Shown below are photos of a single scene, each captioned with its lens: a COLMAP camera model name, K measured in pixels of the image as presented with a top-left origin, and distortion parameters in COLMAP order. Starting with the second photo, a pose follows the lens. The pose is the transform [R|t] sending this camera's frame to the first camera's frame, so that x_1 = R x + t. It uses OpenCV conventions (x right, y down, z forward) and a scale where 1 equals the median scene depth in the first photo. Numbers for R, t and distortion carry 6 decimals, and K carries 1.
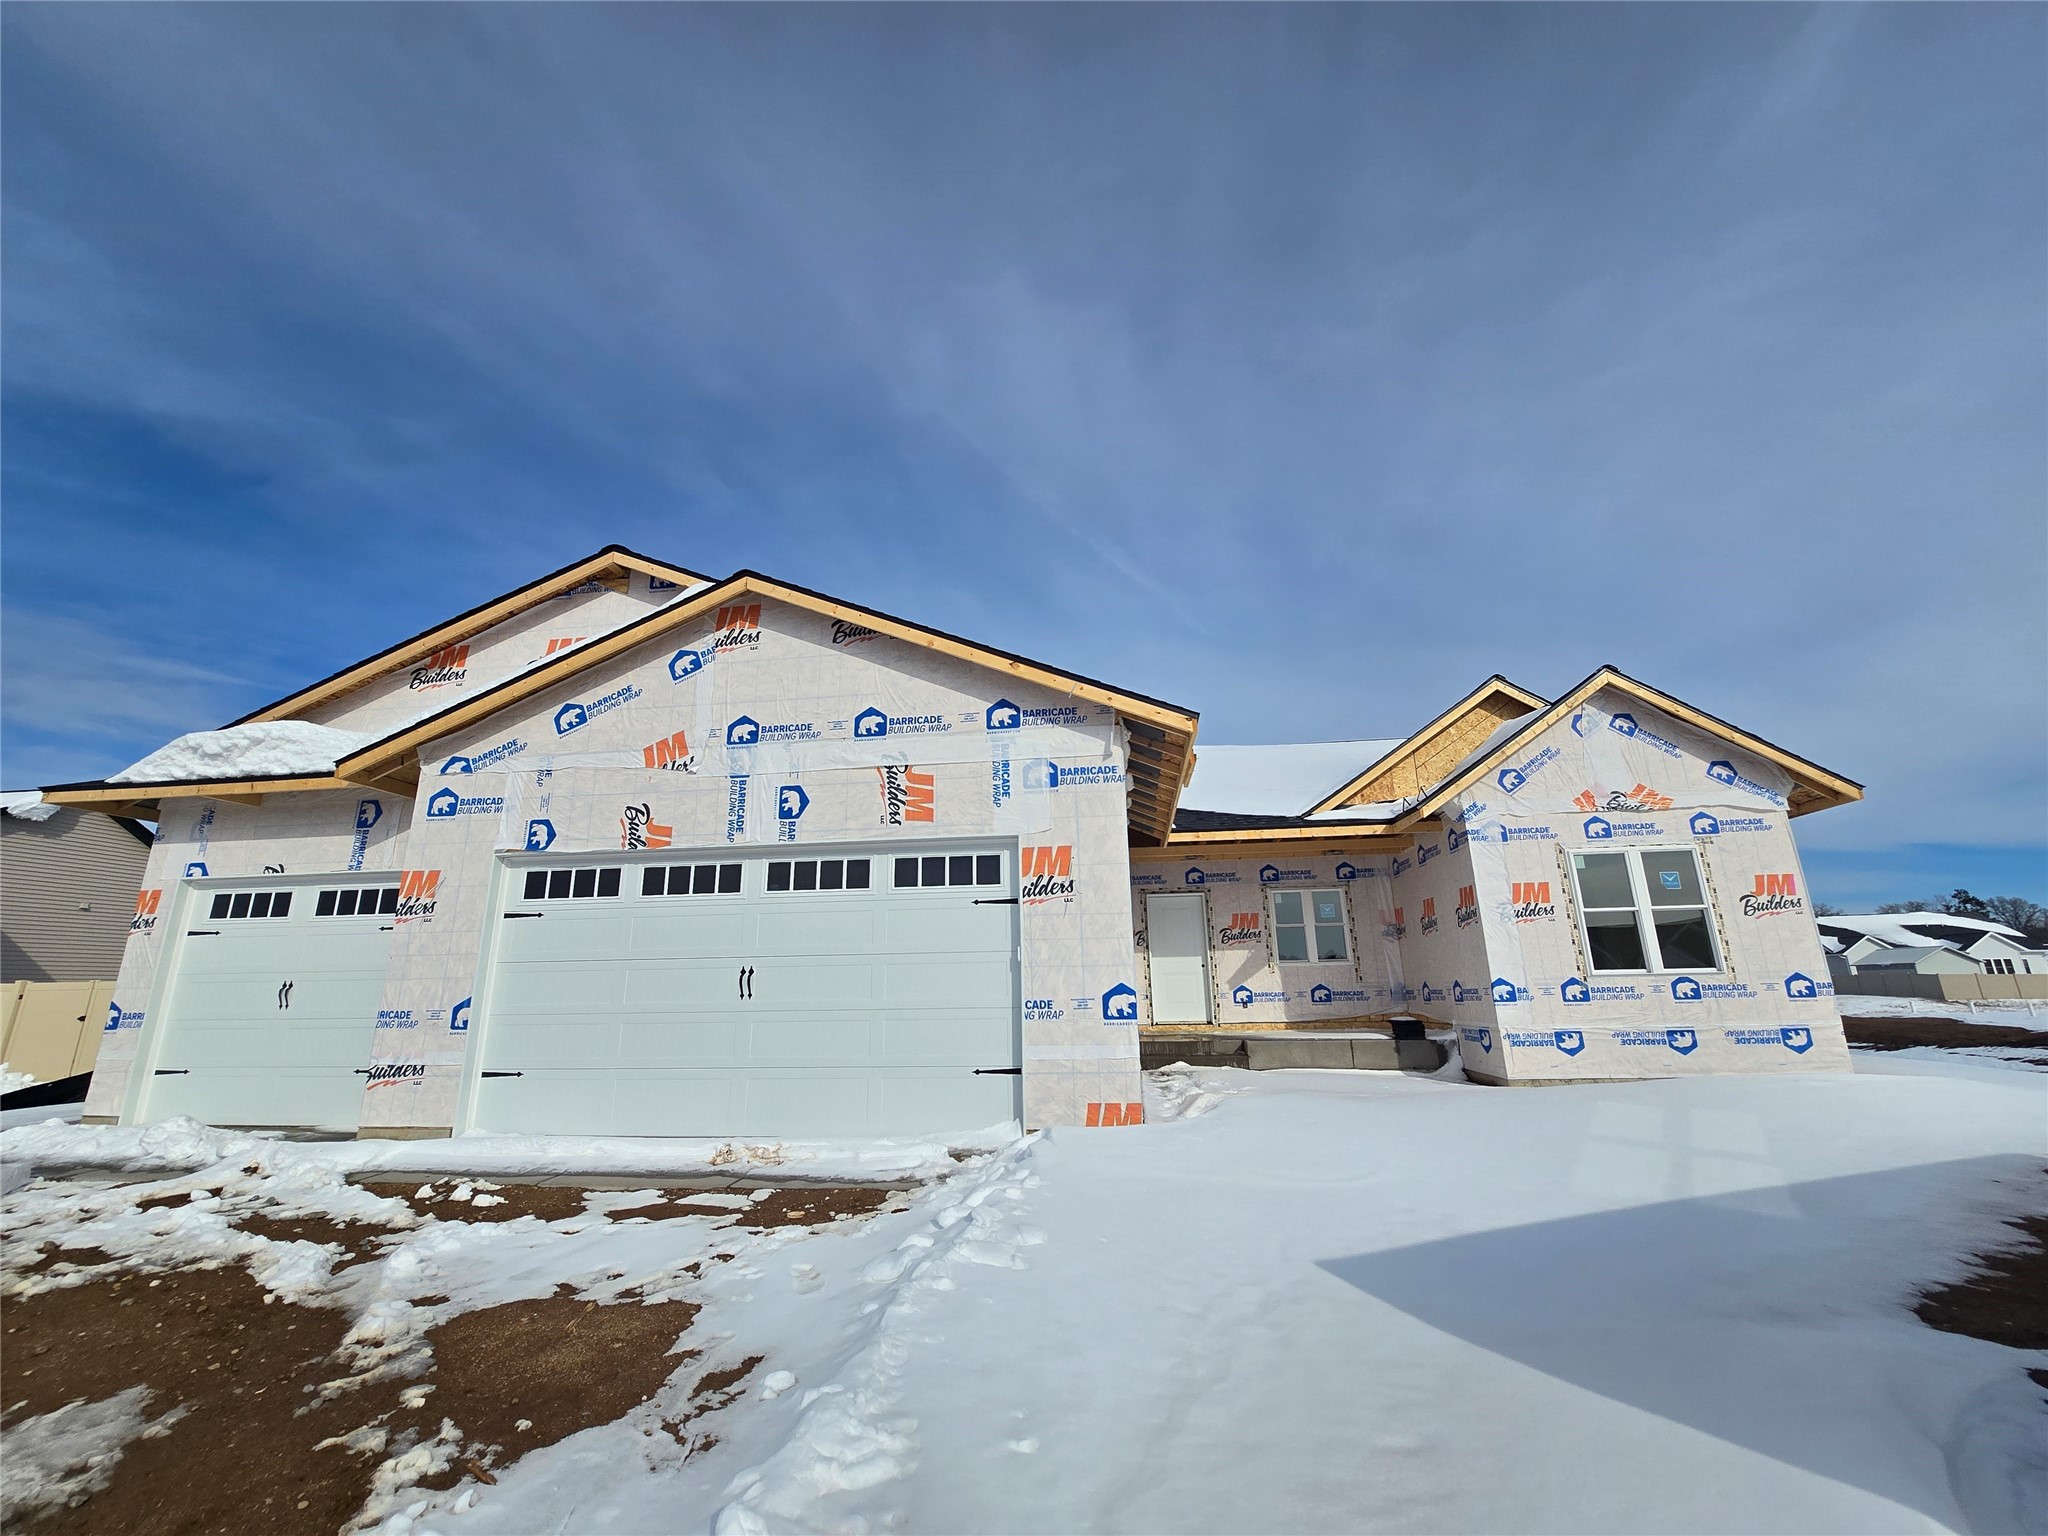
lens RADIAL K [[836.2, 0, 1021.1], [0, 836.2, 768.9], [0, 0, 1]] dist [-0.002710, -0.000064]
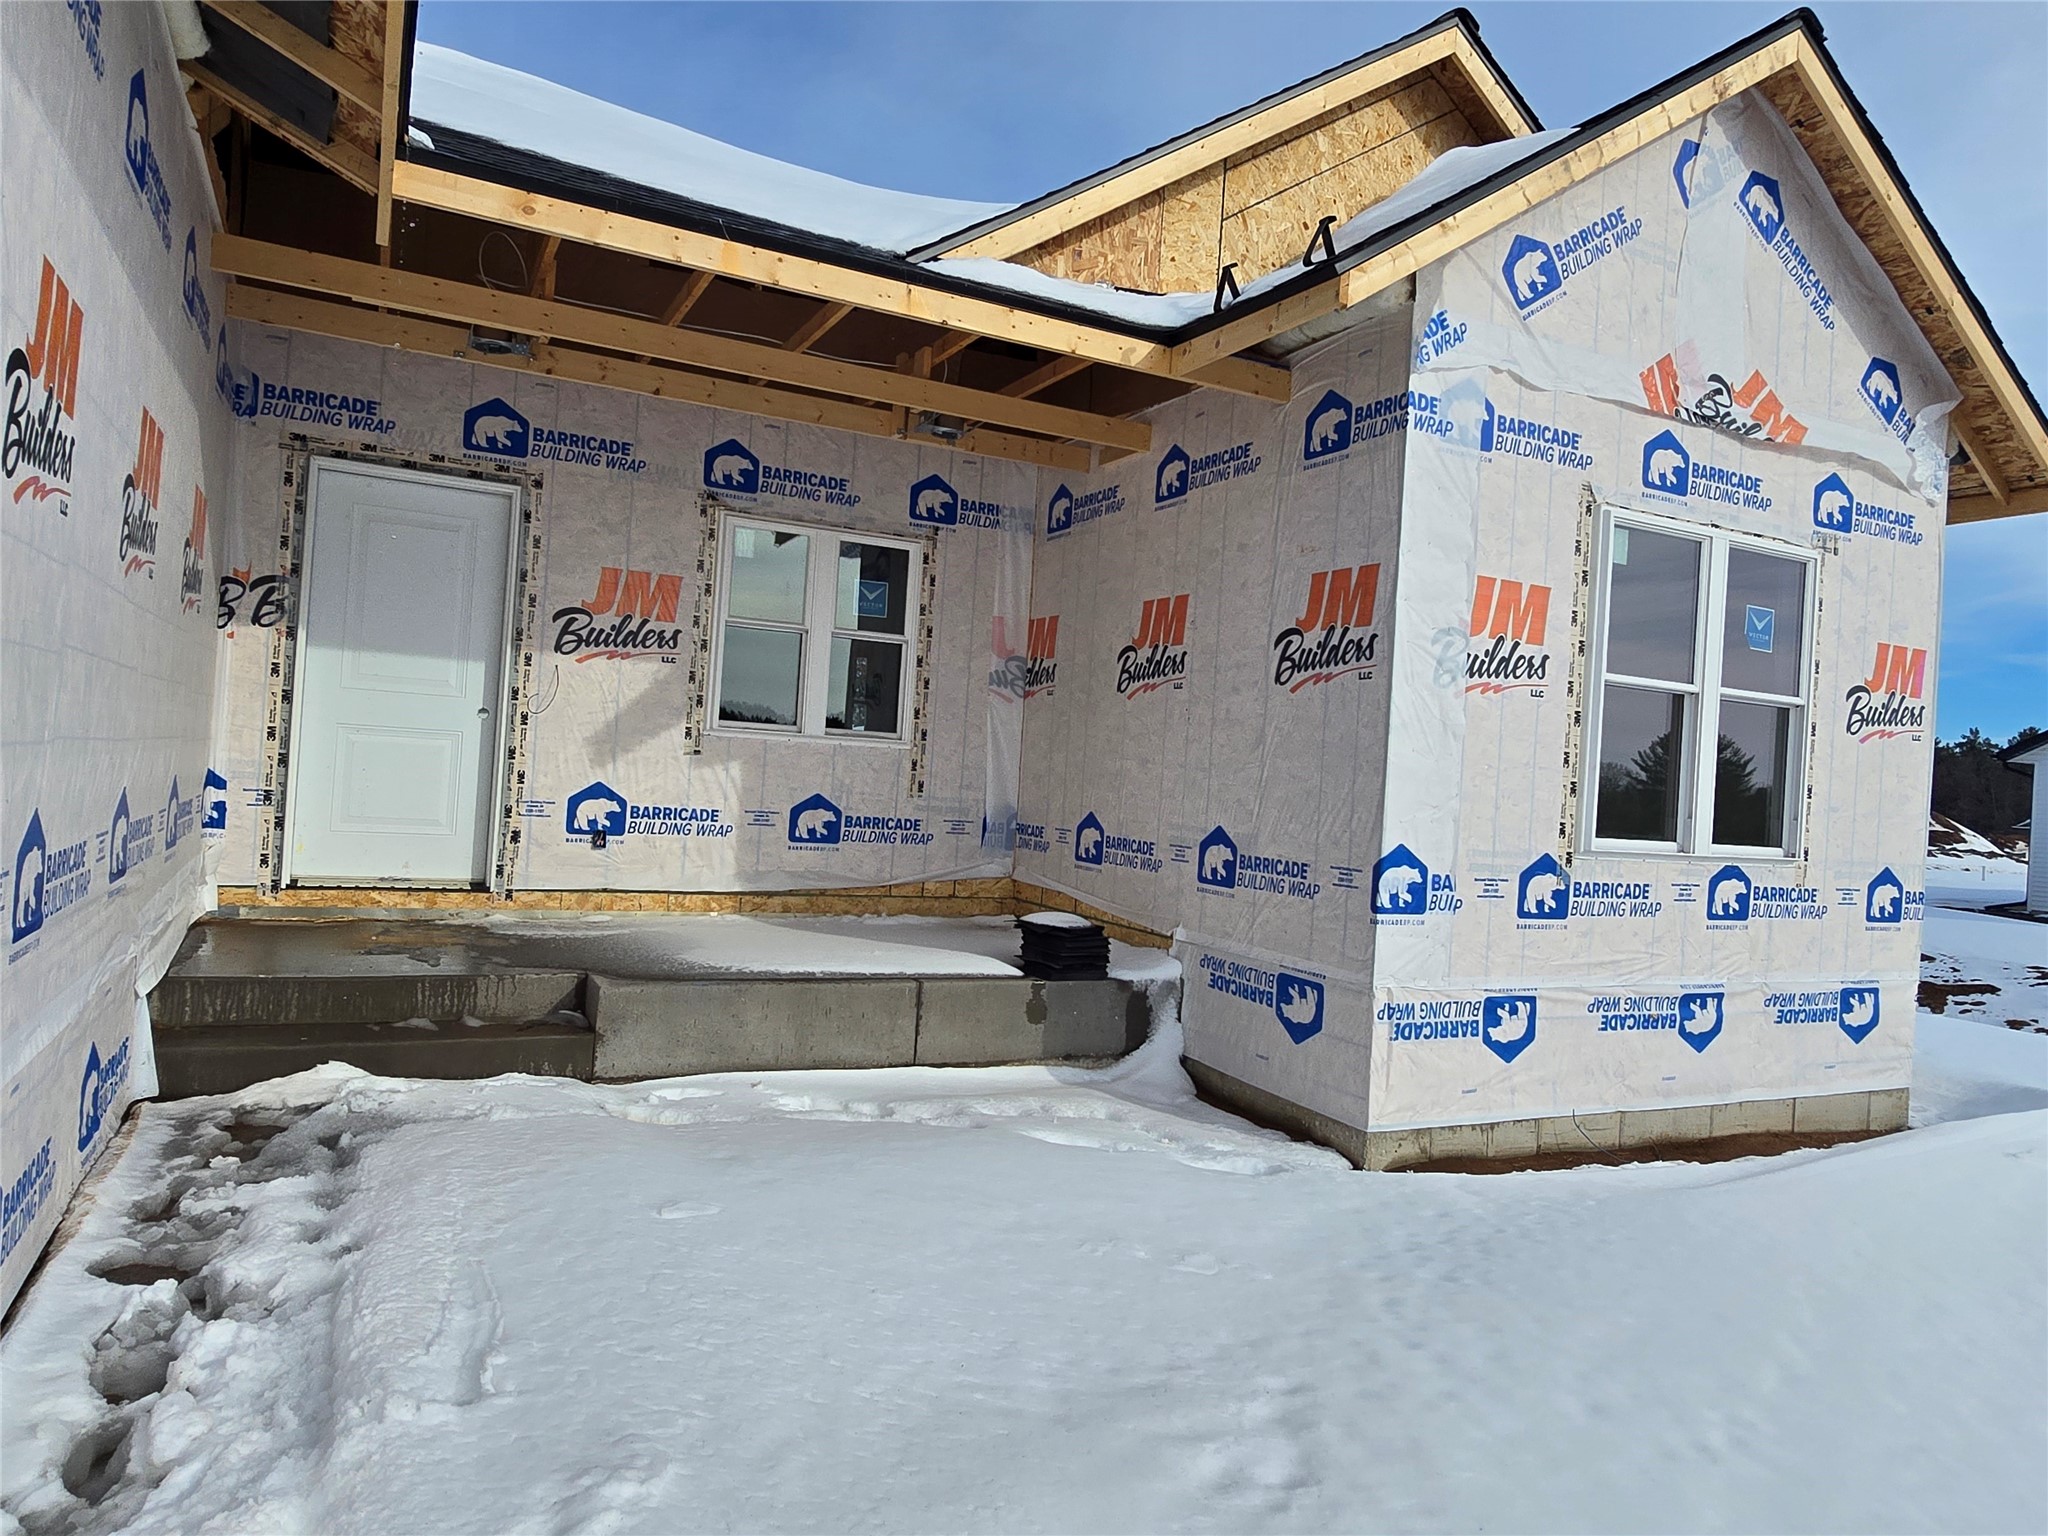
lens RADIAL K [[1333.5, 0, 1023.5], [0, 1333.5, 757.0], [0, 0, 1]] dist [0.000590, -0.000273]
pose [[0.830410, 0.078324, 0.551619, 0.137423], [-0.221131, 0.955082, 0.197280, 0.132571], [-0.511390, -0.285803, 0.810430, 0.599483]]
